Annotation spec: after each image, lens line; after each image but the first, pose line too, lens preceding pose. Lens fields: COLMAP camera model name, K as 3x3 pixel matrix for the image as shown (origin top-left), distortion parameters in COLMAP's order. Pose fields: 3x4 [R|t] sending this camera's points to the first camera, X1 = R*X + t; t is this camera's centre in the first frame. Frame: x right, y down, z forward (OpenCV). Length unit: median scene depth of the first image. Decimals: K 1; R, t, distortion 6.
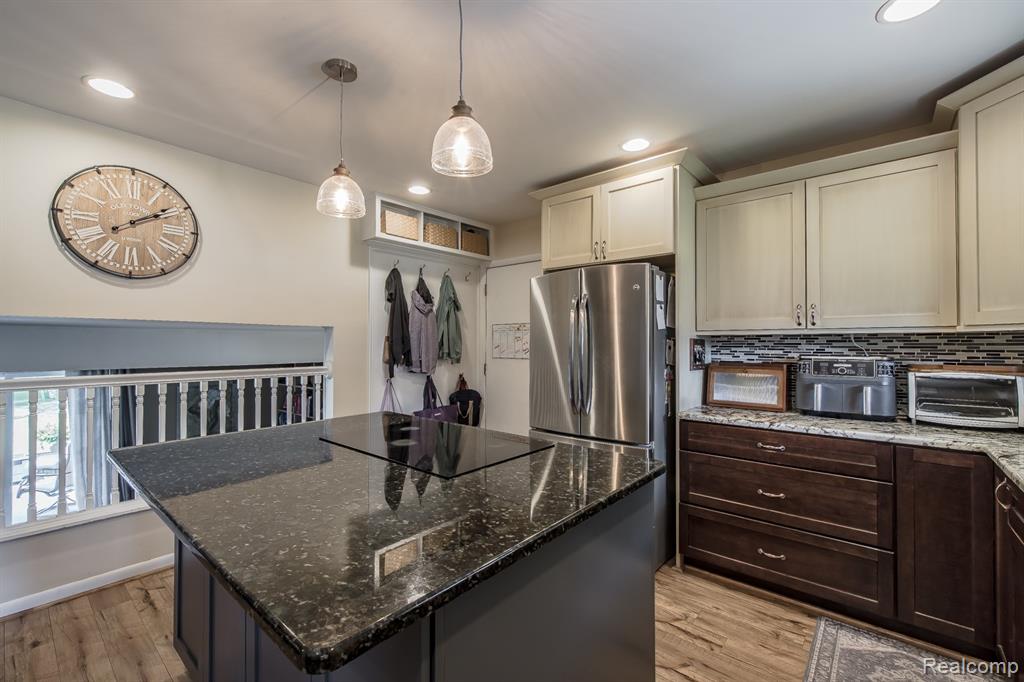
lens RADIAL K [[439.2, 0, 510.0], [0, 439.2, 339.0], [0, 0, 1]] dist [0.002329, 0.000013]
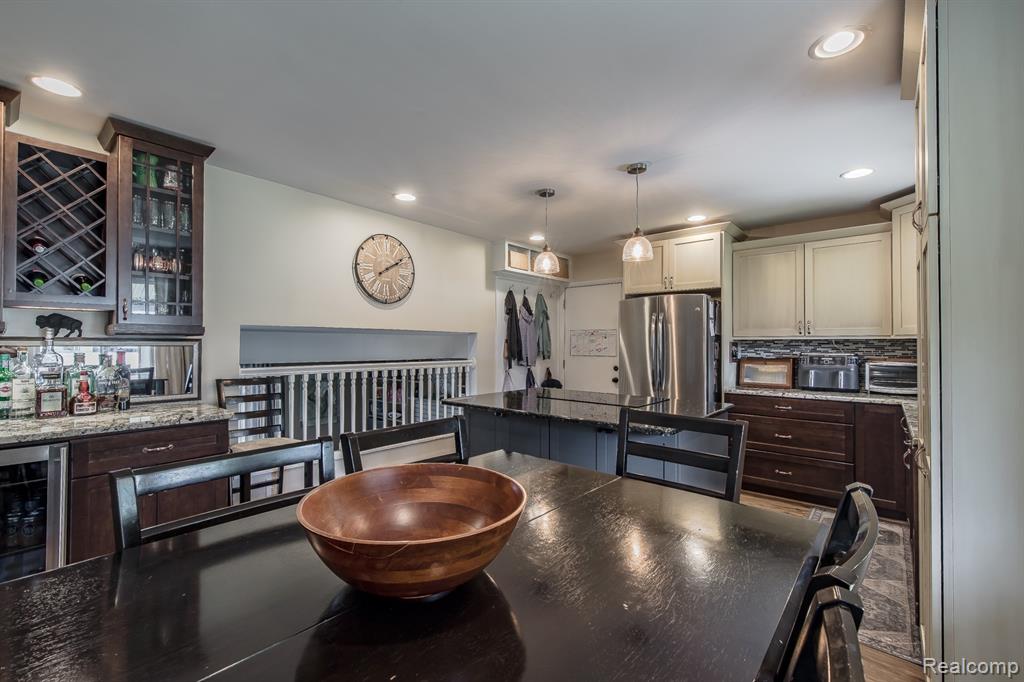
lens RADIAL K [[444.9, 0, 509.2], [0, 444.9, 339.1], [0, 0, 1]] dist [0.001764, 0.000023]
pose [[0.999987, 0.003120, 0.004015, -0.388350], [-0.003116, 0.999995, -0.000930, -0.007047], [-0.004018, 0.000918, 0.999992, -0.586369]]
